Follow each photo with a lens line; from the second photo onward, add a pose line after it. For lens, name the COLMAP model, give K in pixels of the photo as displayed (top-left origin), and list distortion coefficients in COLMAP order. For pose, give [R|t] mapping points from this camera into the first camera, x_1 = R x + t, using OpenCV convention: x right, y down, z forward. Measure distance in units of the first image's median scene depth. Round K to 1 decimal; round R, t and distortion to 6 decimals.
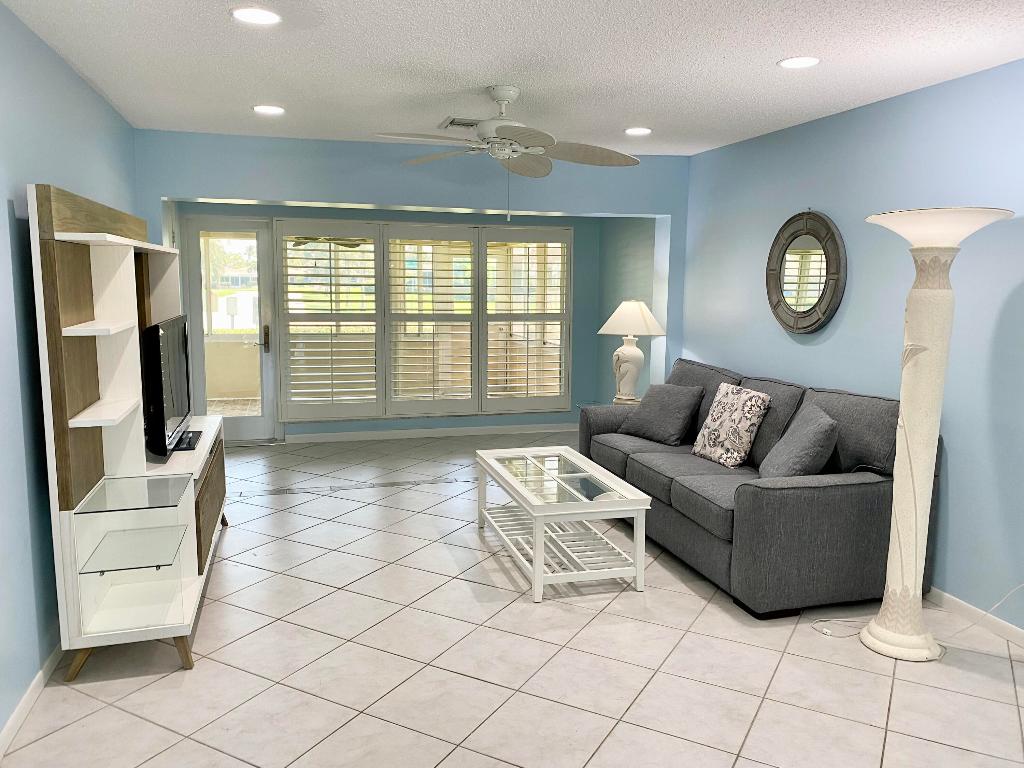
lens RADIAL K [[772.8, 0, 533.9], [0, 772.8, 379.2], [0, 0, 1]] dist [0.033436, 0.005121]
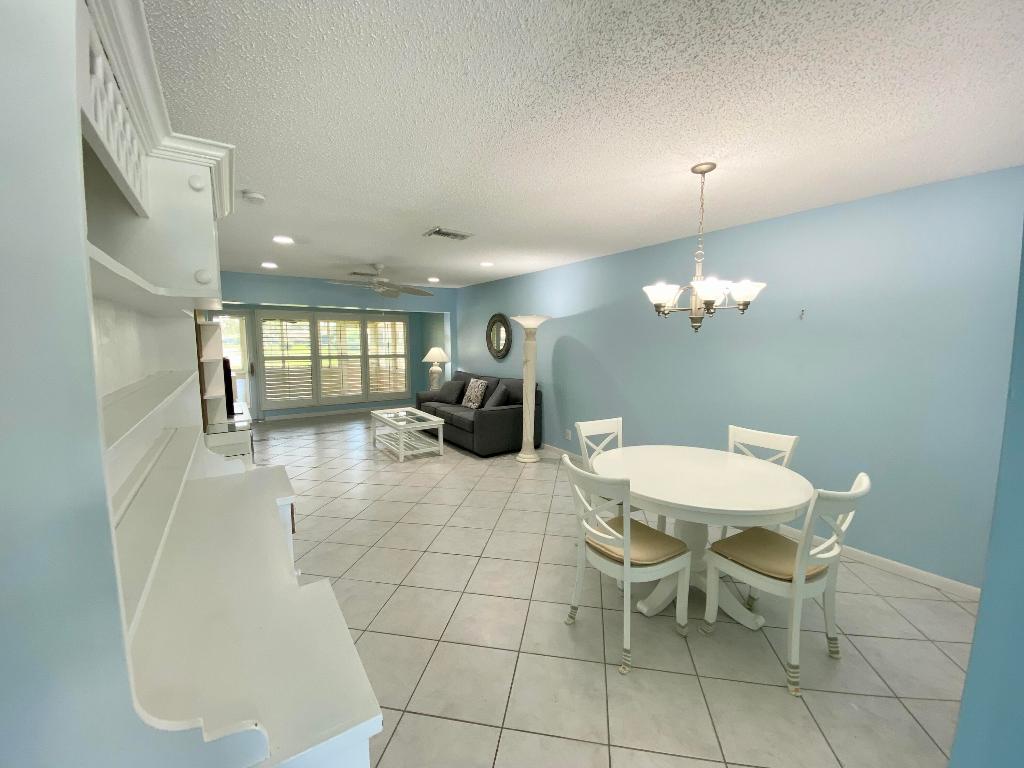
lens RADIAL K [[405.8, 0, 525.8], [0, 405.8, 382.7], [0, 0, 1]] dist [0.019127, -0.000092]
pose [[0.946005, -0.041055, 0.321542, -0.023812], [0.047481, 0.998798, -0.012164, 0.048465], [-0.320656, 0.026774, 0.946817, -0.370904]]
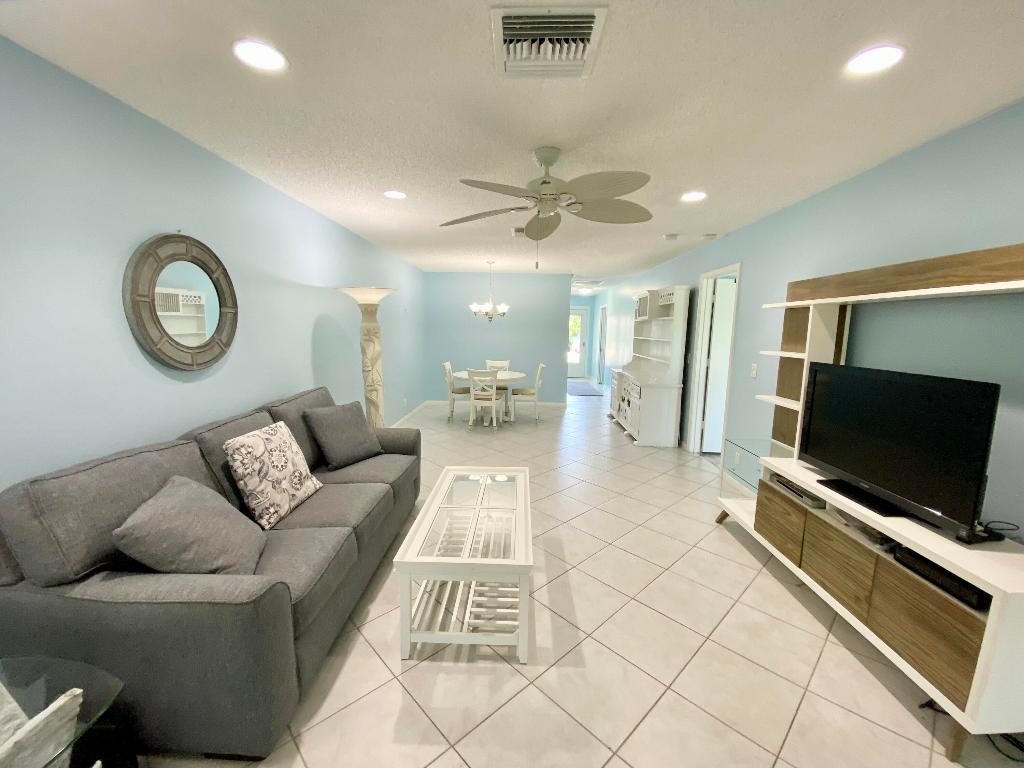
lens RADIAL K [[419.6, 0, 512.8], [0, 419.6, 381.2], [0, 0, 1]] dist [0.019525, -0.019073]
pose [[-0.952661, -0.071952, 0.295396, -0.168494], [0.006466, 0.966578, 0.256290, -0.176410], [-0.303964, 0.246067, -0.920357, 1.389939]]
